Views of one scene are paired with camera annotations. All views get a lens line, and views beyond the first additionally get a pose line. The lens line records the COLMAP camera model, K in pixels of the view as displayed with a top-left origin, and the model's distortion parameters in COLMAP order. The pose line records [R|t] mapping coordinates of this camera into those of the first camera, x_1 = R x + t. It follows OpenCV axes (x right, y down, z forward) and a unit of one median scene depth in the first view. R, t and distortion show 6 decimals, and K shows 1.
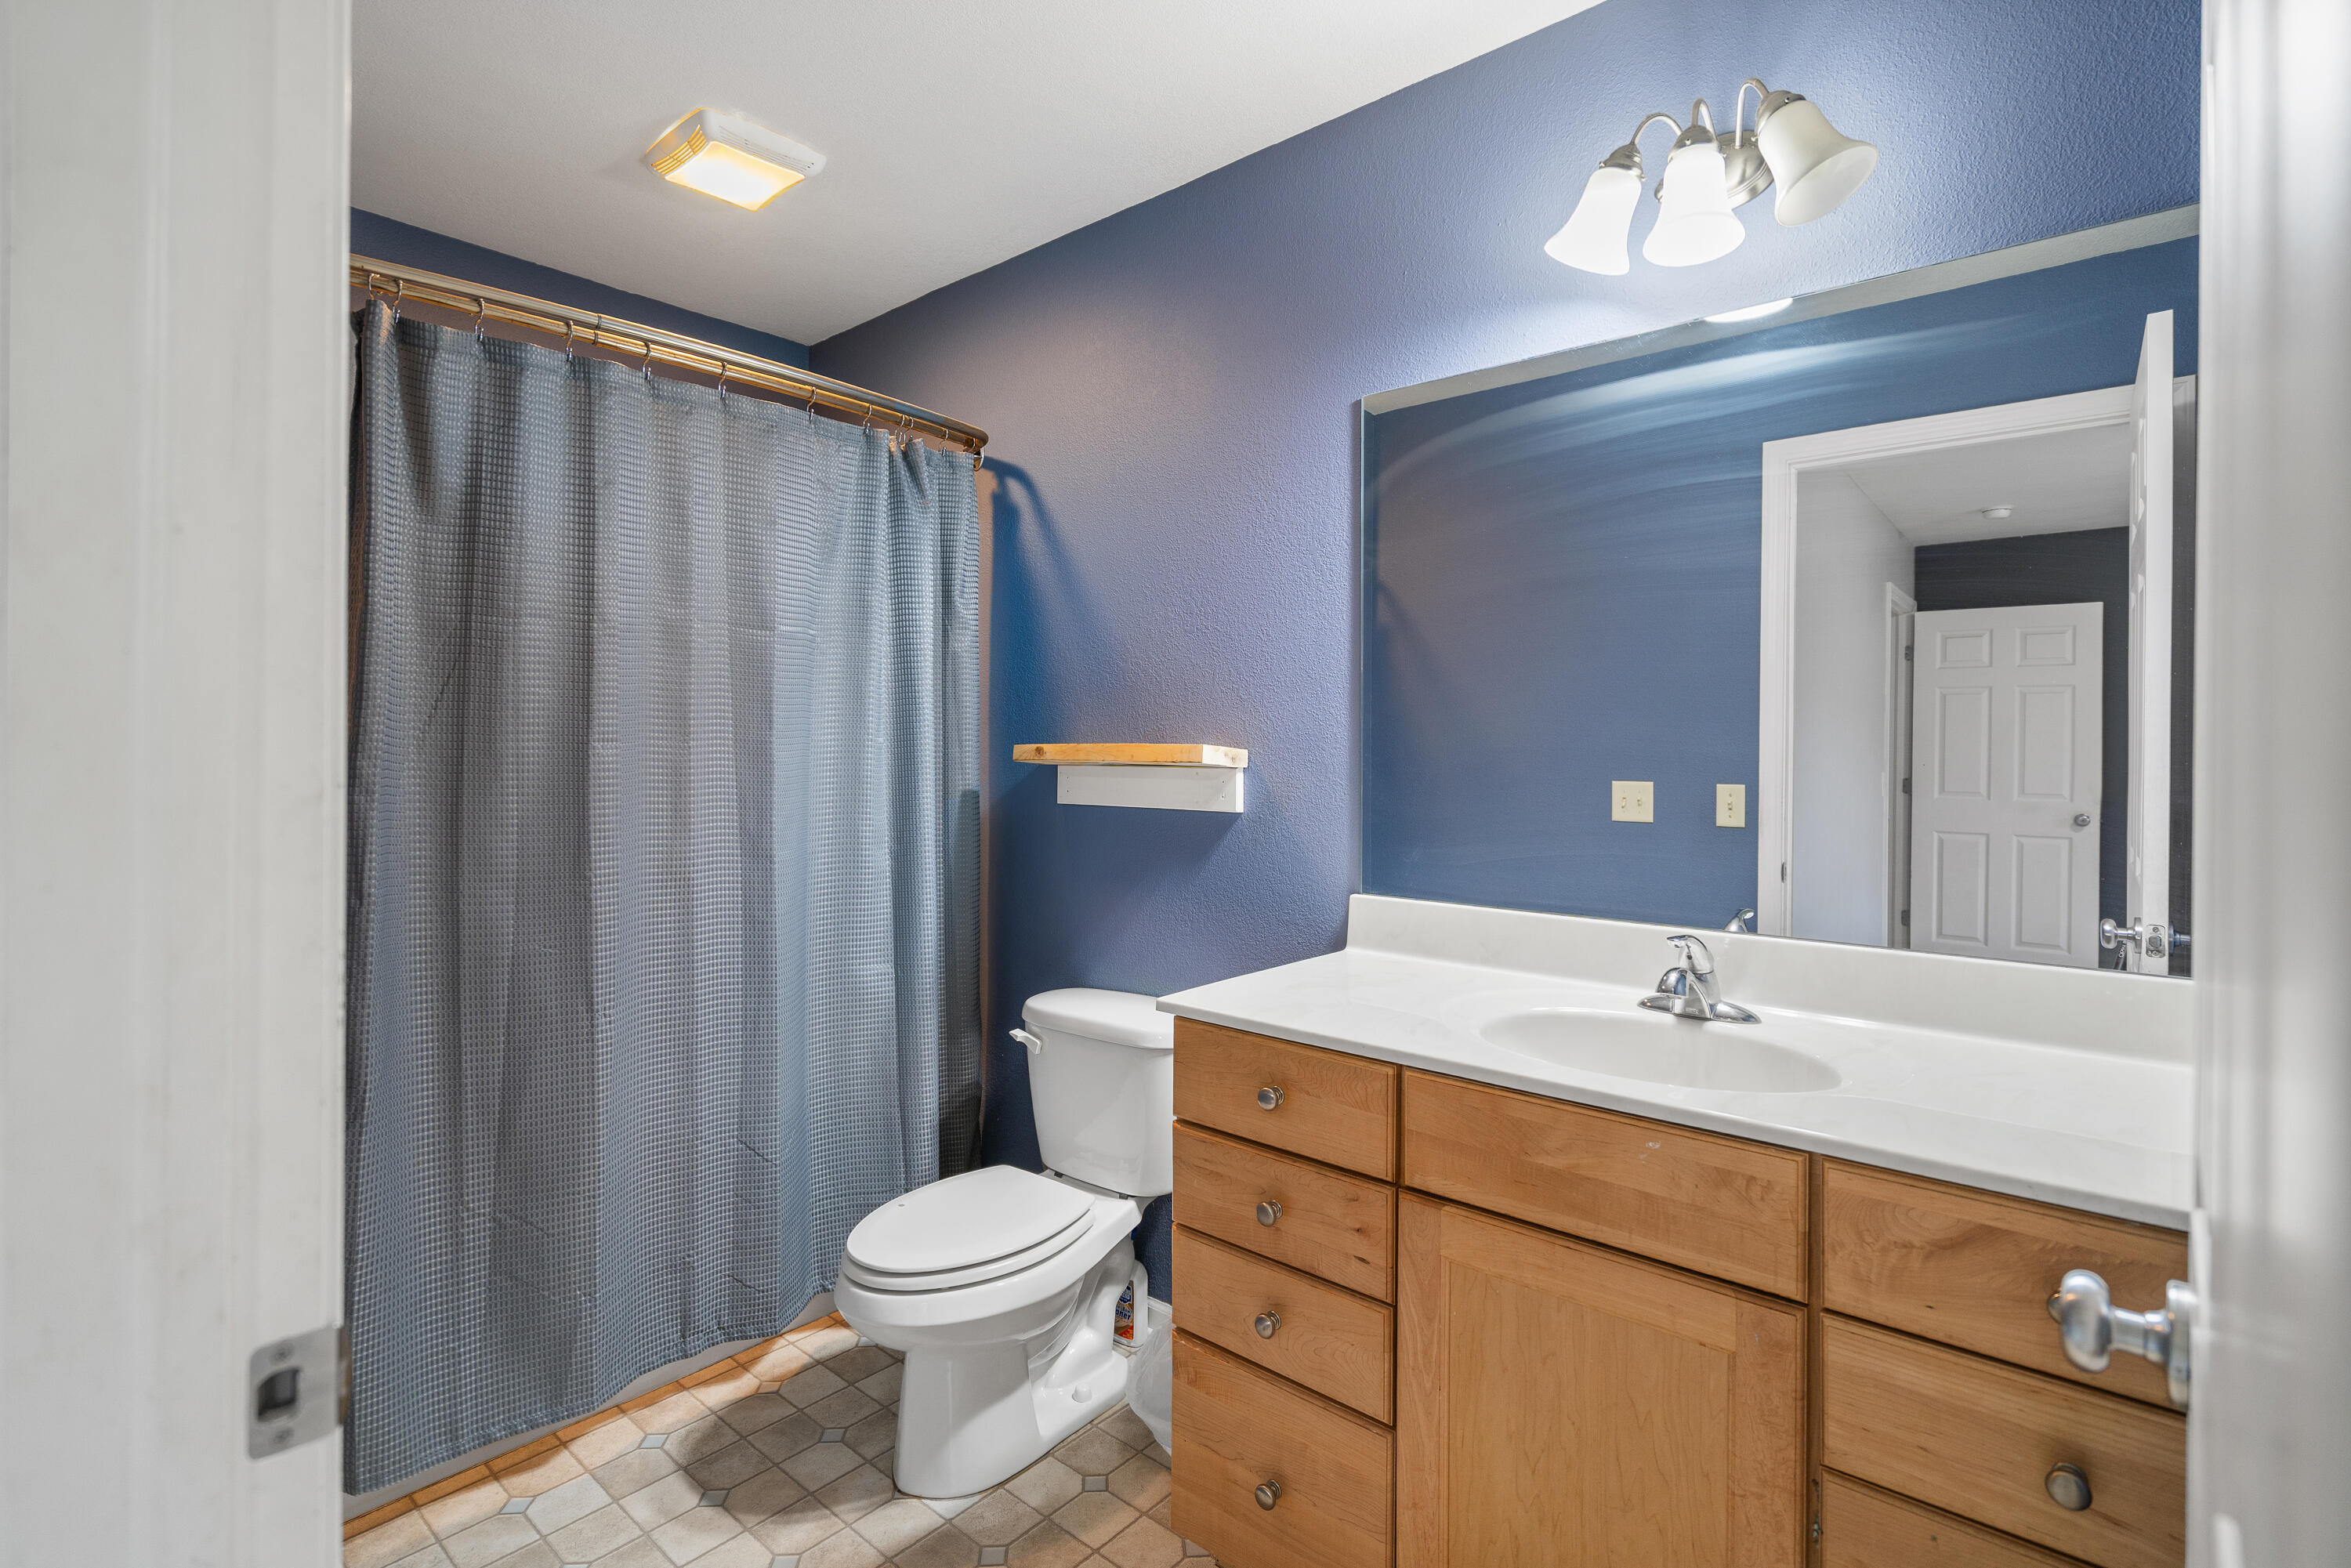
lens RADIAL K [[1084.1, 0, 1208.1], [0, 1084.1, 745.9], [0, 0, 1]] dist [-0.000006, 0.000323]
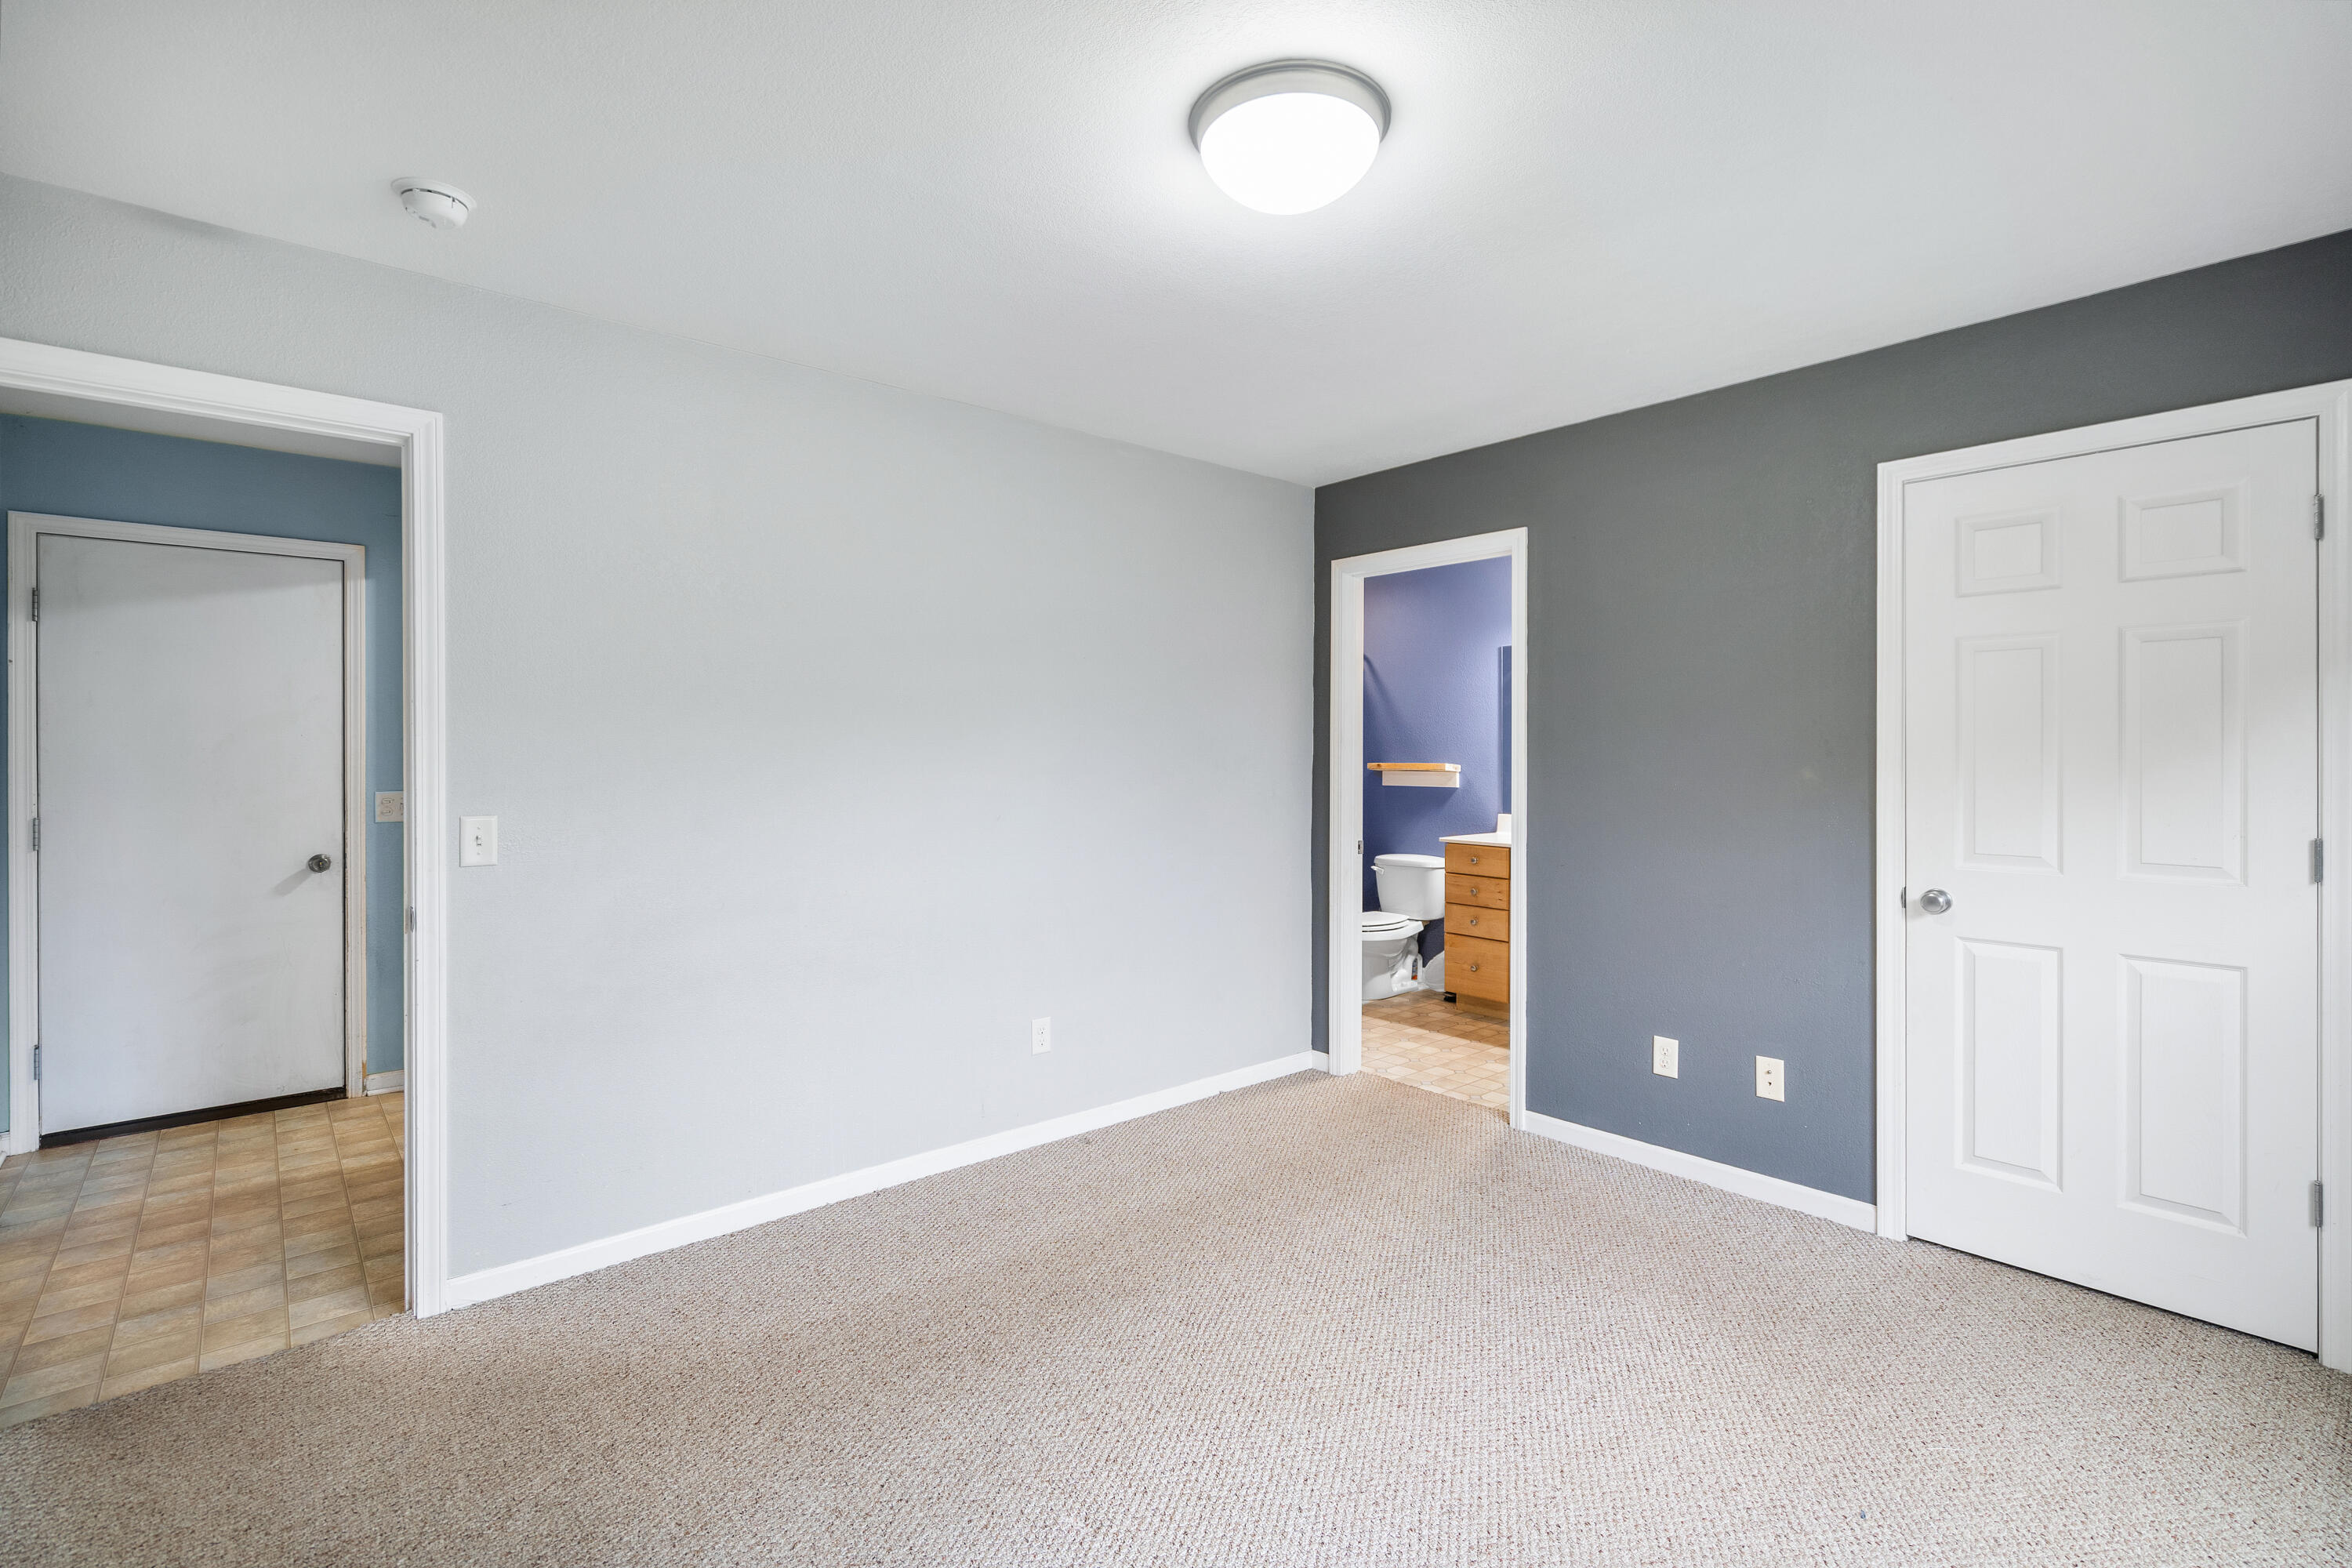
lens RADIAL K [[1099.2, 0, 1160.0], [0, 1099.2, 771.7], [0, 0, 1]] dist [-0.002383, 0.000770]
pose [[0.984709, -0.001283, -0.174205, -0.299383], [0.004691, 0.999806, 0.019155, -0.048262], [0.174147, -0.019680, 0.984523, -2.478487]]
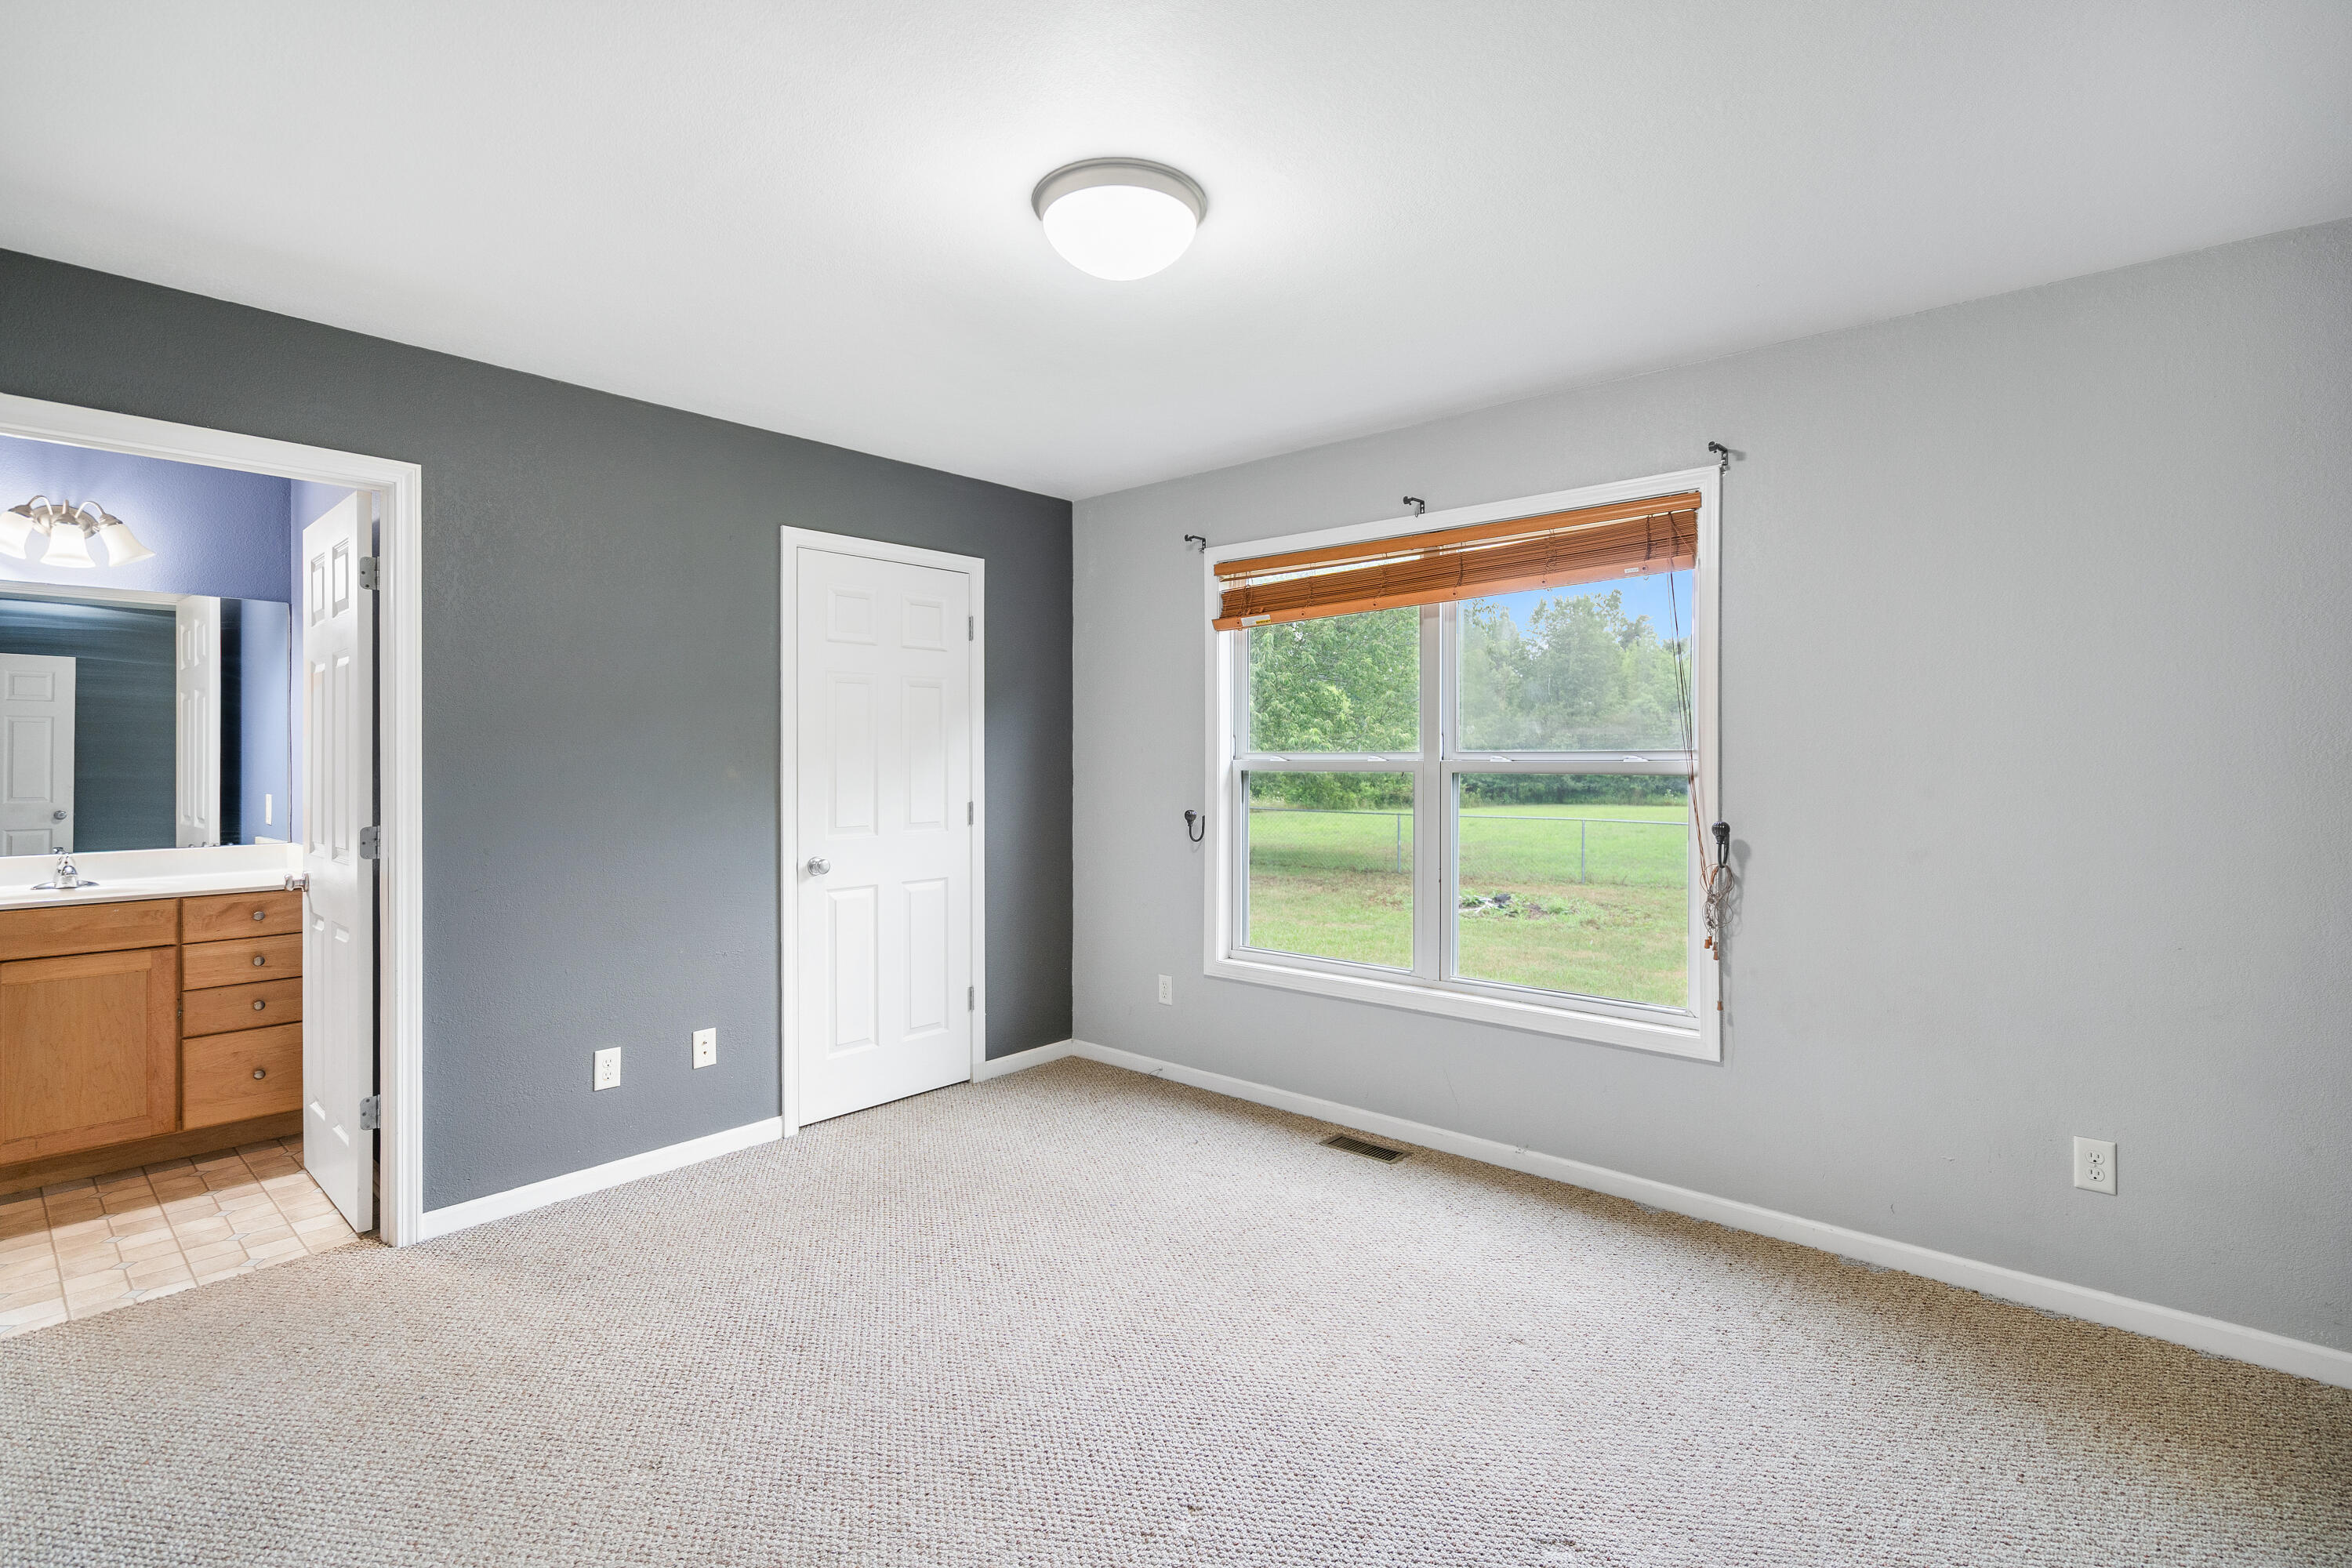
lens RADIAL K [[1099.2, 0, 1160.0], [0, 1099.2, 771.7], [0, 0, 1]] dist [-0.002383, 0.000770]
pose [[0.007556, -0.015459, 0.999852, -1.747988], [-0.003234, 0.999875, 0.015484, -0.042906], [-0.999966, -0.003351, 0.007505, -1.274654]]
